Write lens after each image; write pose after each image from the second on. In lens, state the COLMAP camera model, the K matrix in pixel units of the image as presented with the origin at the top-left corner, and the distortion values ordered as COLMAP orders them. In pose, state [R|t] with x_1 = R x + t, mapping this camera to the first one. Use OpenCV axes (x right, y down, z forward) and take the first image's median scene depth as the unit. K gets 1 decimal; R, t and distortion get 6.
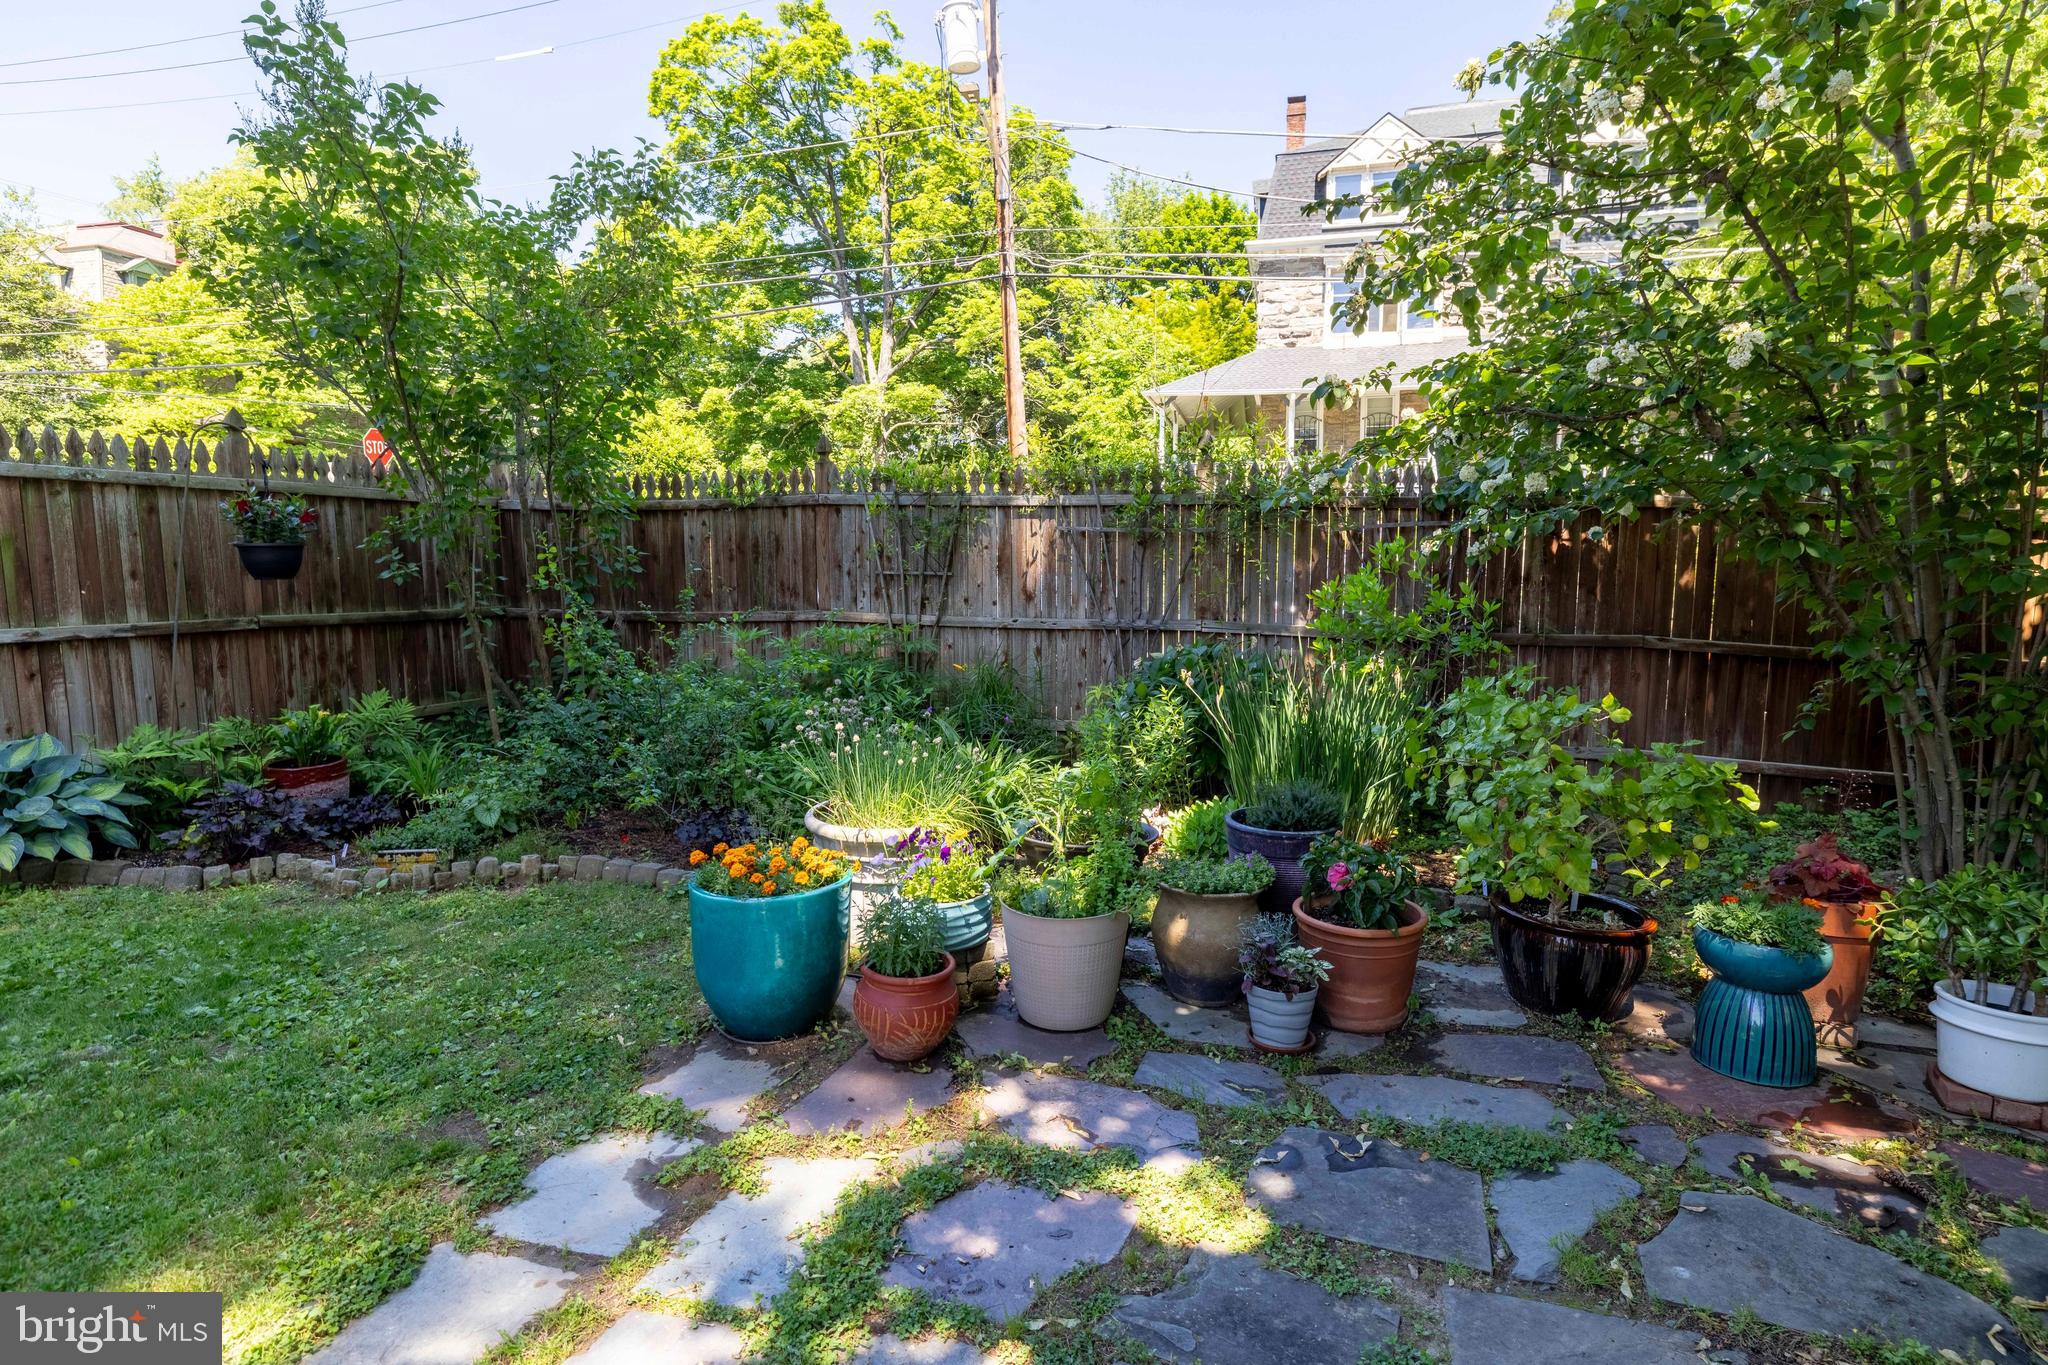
lens RADIAL K [[1066.2, 0, 1016.2], [0, 1066.2, 678.6], [0, 0, 1]] dist [0.003029, 0.002224]
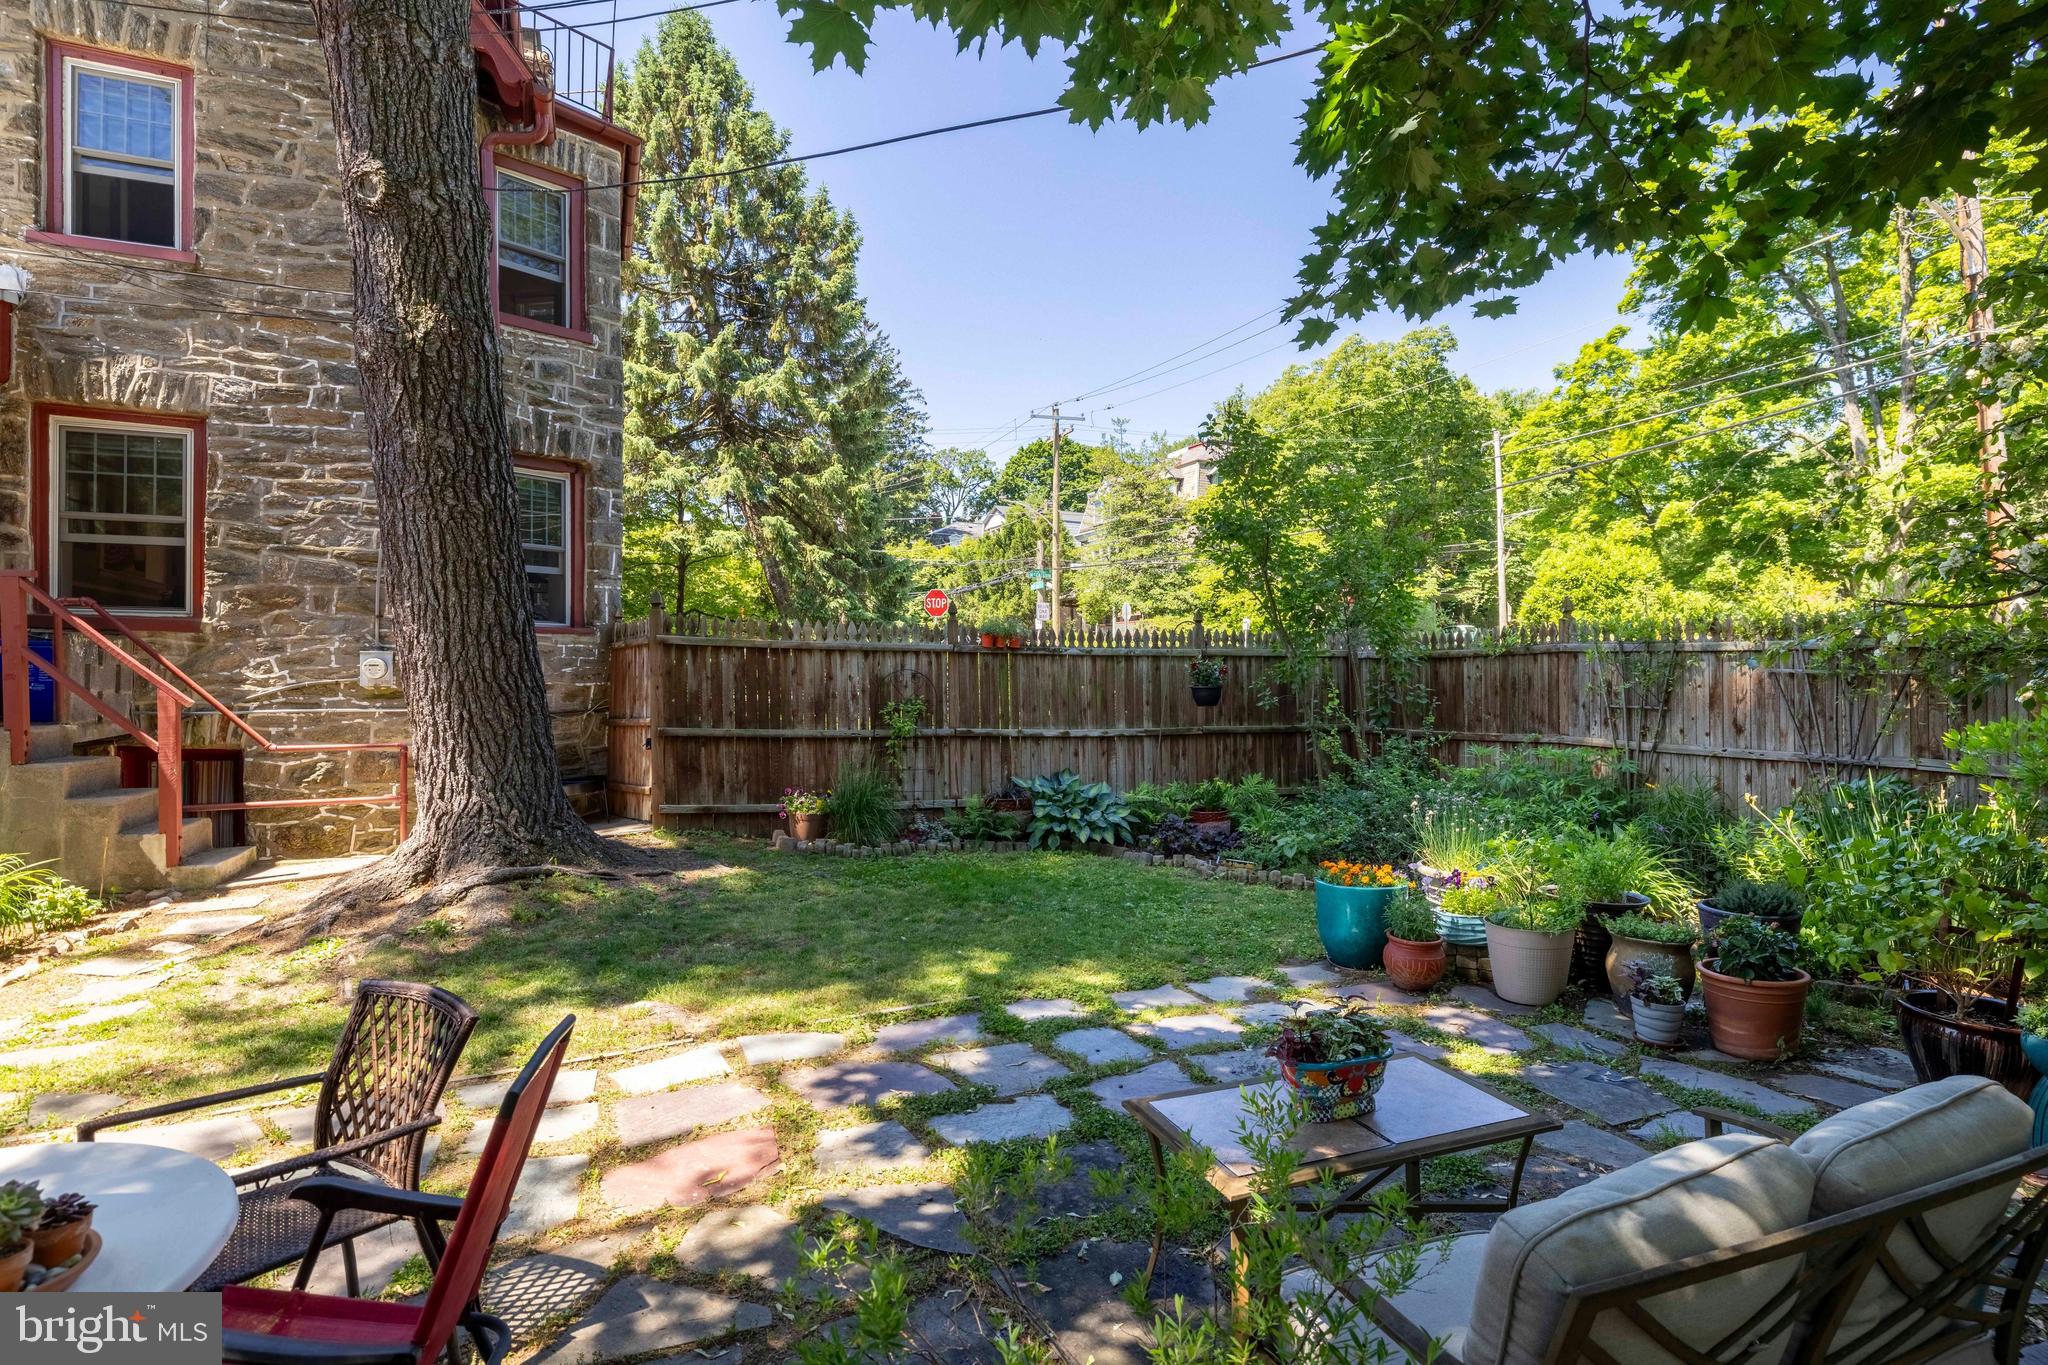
lens RADIAL K [[1052.8, 0, 1014.9], [0, 1052.8, 674.3], [0, 0, 1]] dist [0.000290, 0.000080]
pose [[0.642009, -0.007434, -0.766661, 0.378570], [-0.077121, 0.994255, -0.074223, 0.007476], [0.762808, 0.106778, 0.637748, -0.310782]]
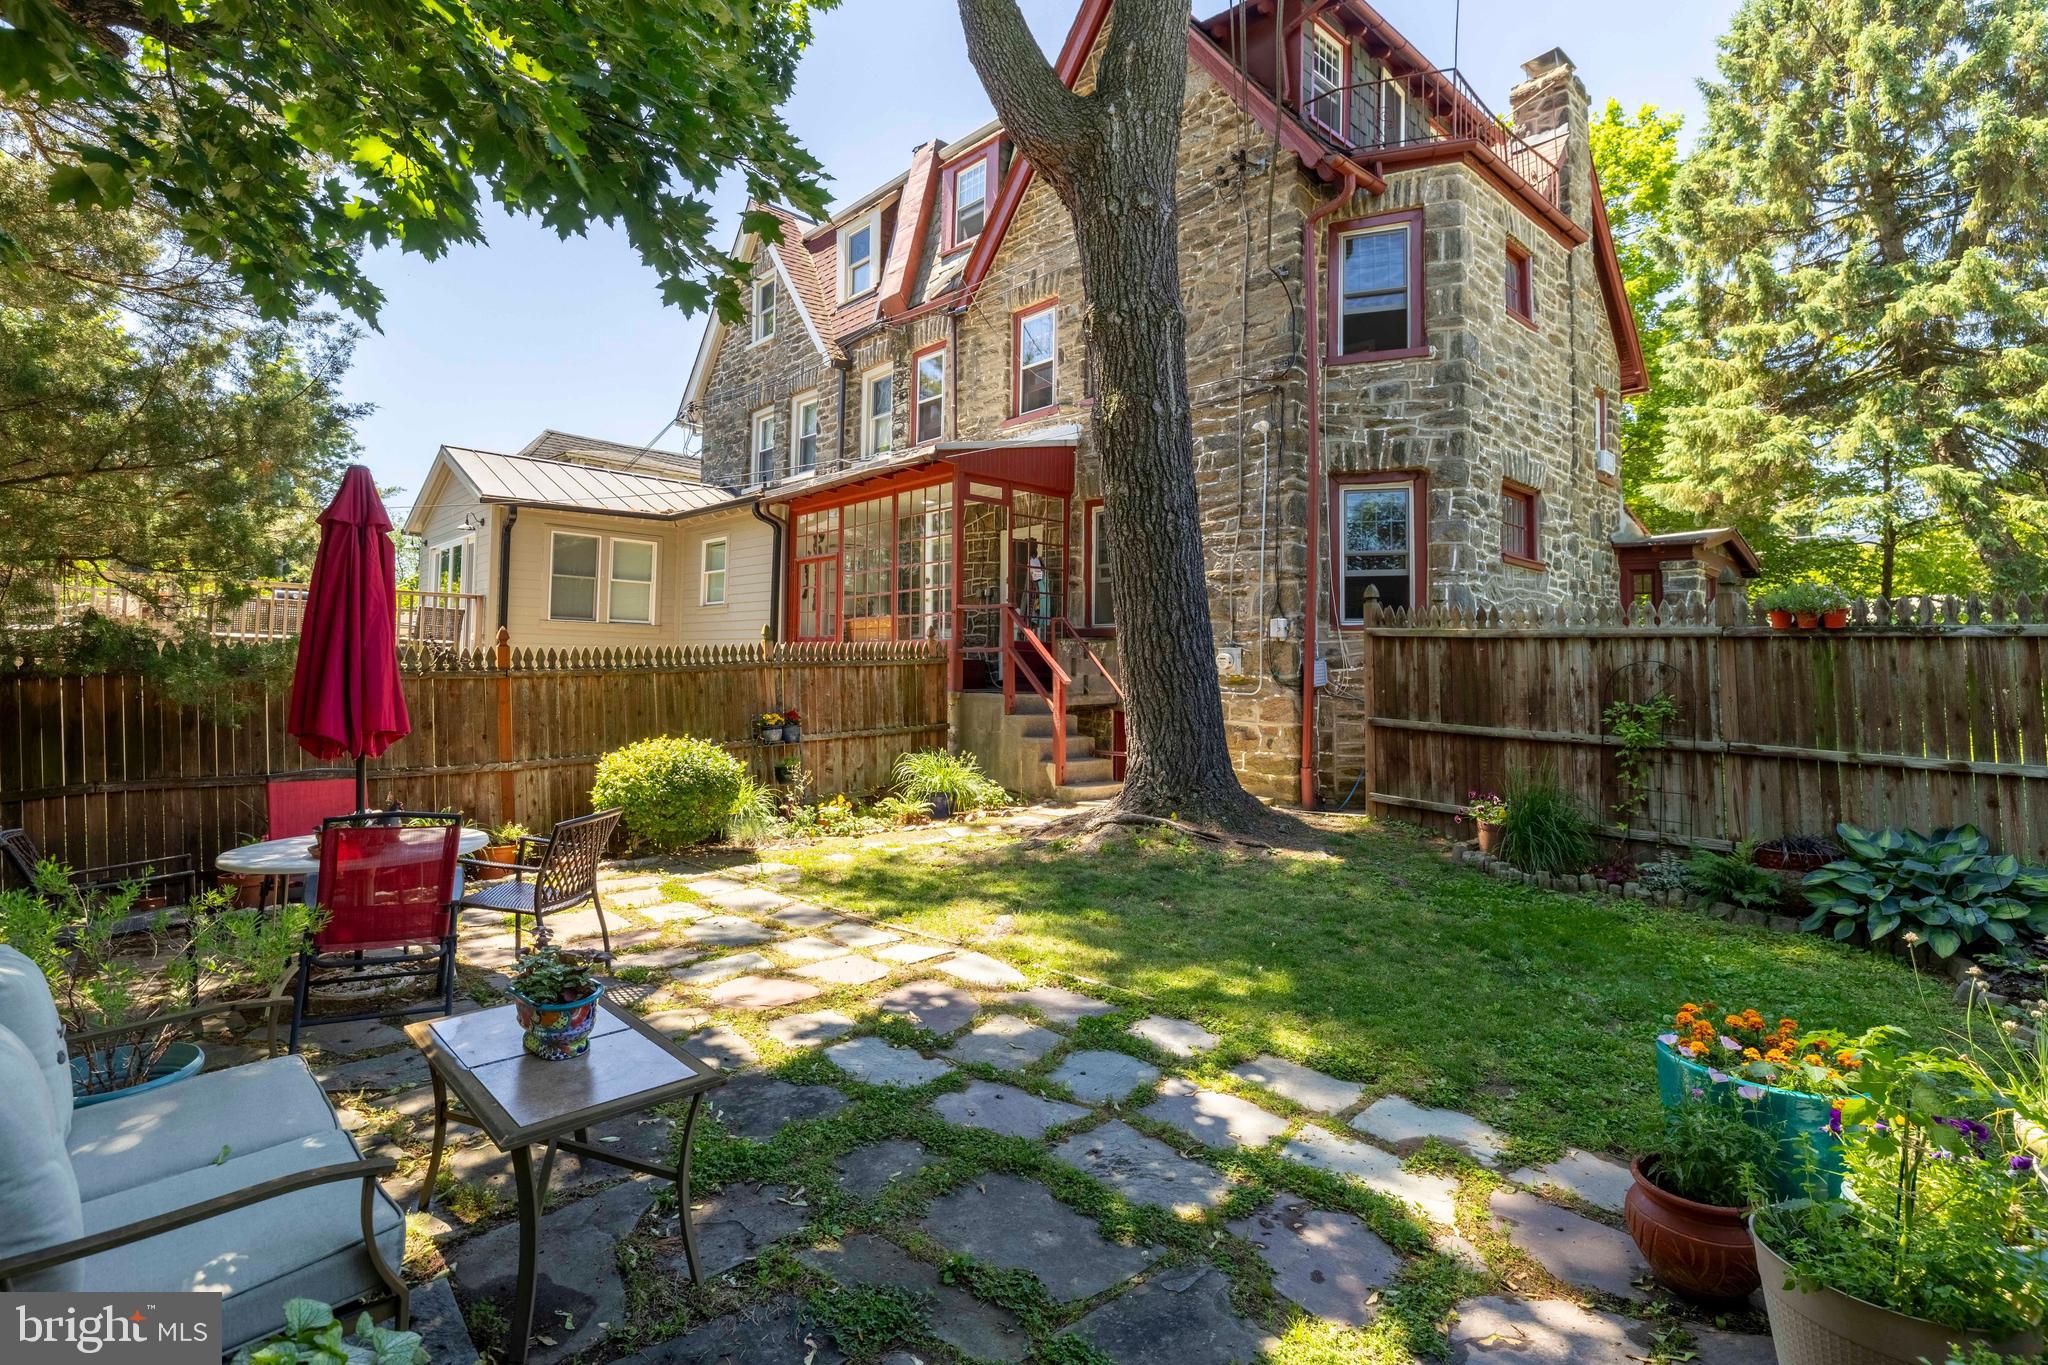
lens RADIAL K [[958.1, 0, 990.5], [0, 958.1, 630.4], [0, 0, 1]] dist [-0.002081, 0.000625]
pose [[-0.482663, -0.048036, -0.874488, 0.410400], [-0.109054, 0.994020, 0.005589, -0.057459], [0.868990, 0.098063, -0.485015, 0.387984]]
